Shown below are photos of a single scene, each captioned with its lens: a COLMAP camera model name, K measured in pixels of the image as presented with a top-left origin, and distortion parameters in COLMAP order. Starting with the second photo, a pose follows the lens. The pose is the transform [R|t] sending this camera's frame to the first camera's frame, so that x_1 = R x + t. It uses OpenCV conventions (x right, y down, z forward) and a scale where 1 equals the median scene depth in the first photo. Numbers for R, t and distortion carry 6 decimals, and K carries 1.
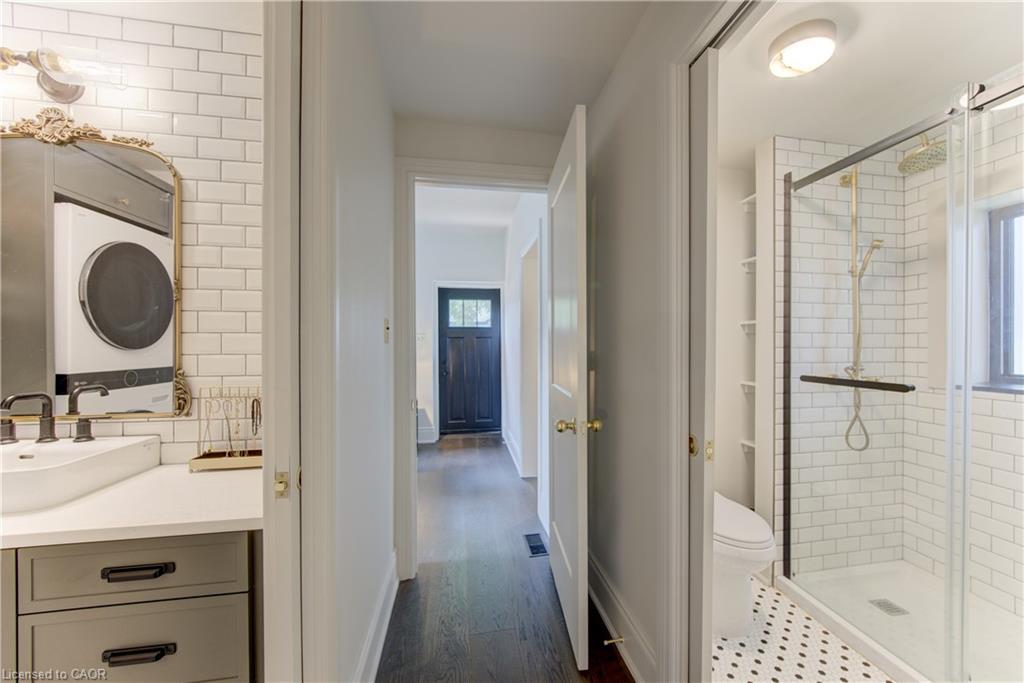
lens RADIAL K [[416.8, 0, 543.1], [0, 416.8, 349.7], [0, 0, 1]] dist [-0.005072, 0.000535]
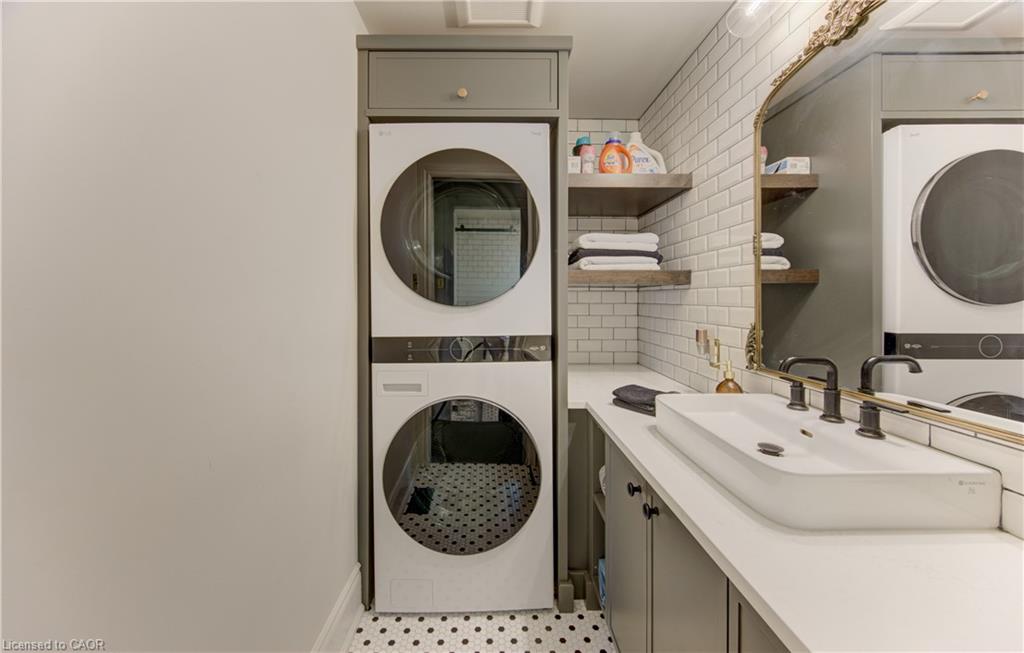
lens RADIAL K [[383.0, 0, 503.4], [0, 383.0, 298.3], [0, 0, 1]] dist [0.001999, 0.000275]
pose [[-0.164673, -0.004929, -0.986336, -0.255692], [-0.009122, 0.999952, -0.003474, -0.001395], [0.986306, 0.008426, -0.164710, 0.343181]]
